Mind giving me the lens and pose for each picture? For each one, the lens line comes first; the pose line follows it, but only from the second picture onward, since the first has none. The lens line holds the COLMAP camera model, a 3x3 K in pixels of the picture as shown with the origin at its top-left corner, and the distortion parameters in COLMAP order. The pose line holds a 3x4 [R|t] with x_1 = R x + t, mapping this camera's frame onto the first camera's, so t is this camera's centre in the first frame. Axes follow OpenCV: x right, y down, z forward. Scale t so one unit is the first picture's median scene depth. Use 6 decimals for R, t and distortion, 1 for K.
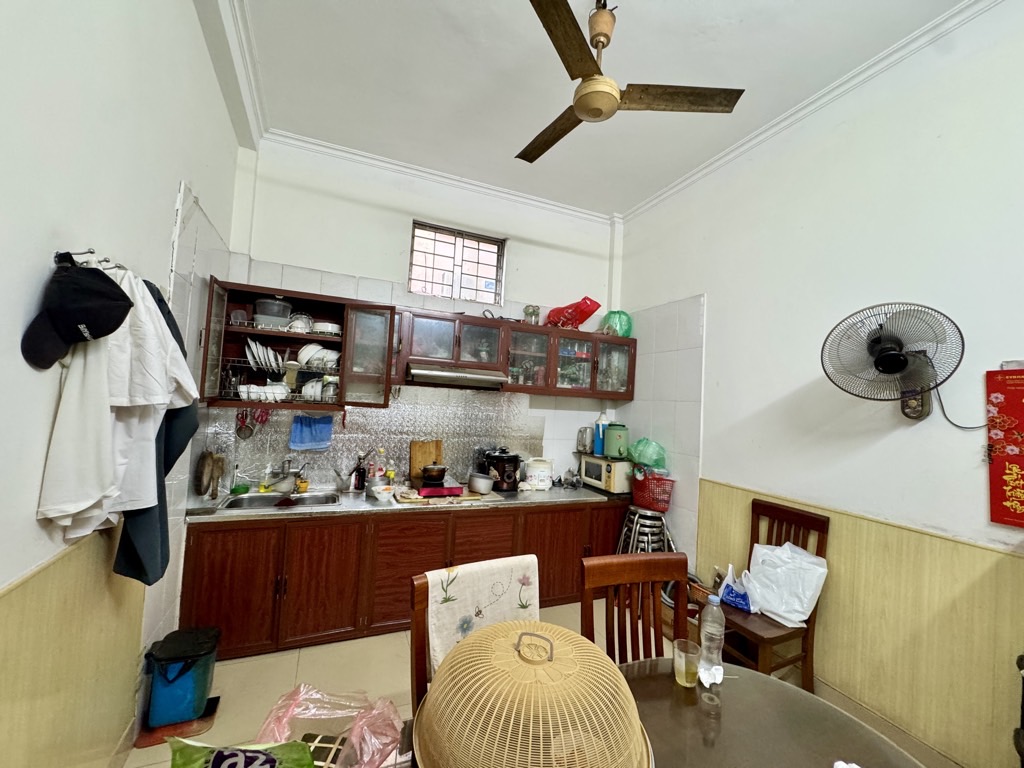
lens RADIAL K [[409.7, 0, 509.2], [0, 409.7, 385.0], [0, 0, 1]] dist [-0.002660, 0.000085]
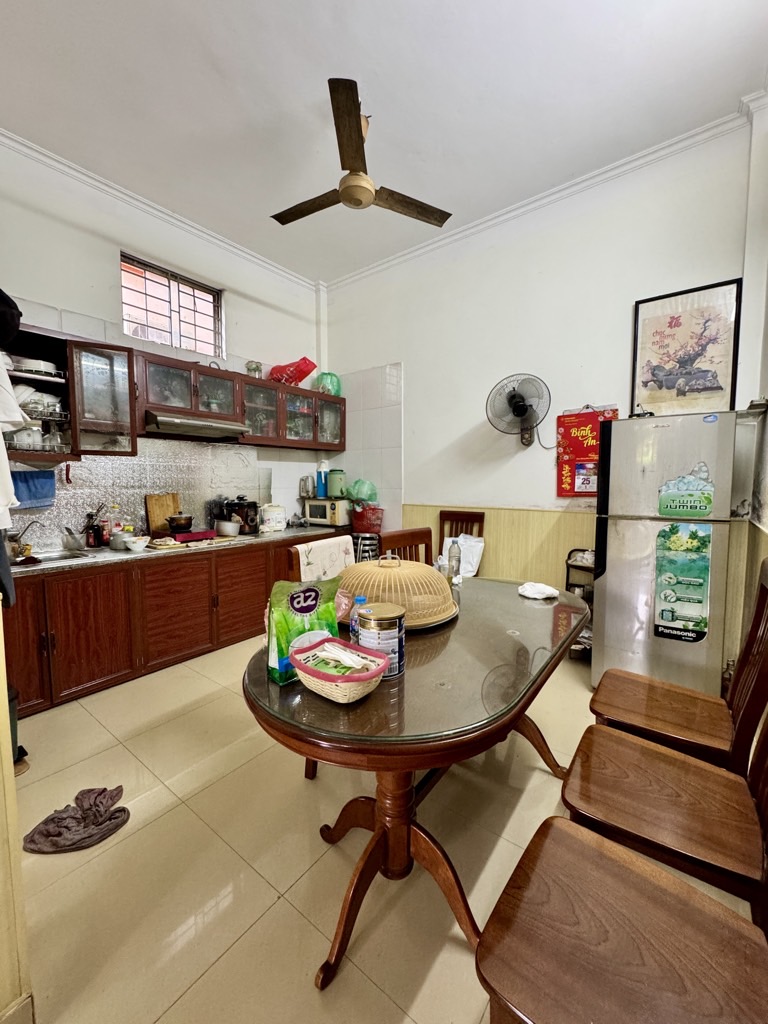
lens RADIAL K [[409.7, 0, 384.0], [0, 409.7, 512.0], [0, 0, 1]] dist [-0.002660, 0.000085]
pose [[0.869659, -0.094107, 0.484601, -0.225508], [0.030063, 0.989935, 0.138290, 0.060255], [-0.492737, -0.105696, 0.863735, -0.127407]]
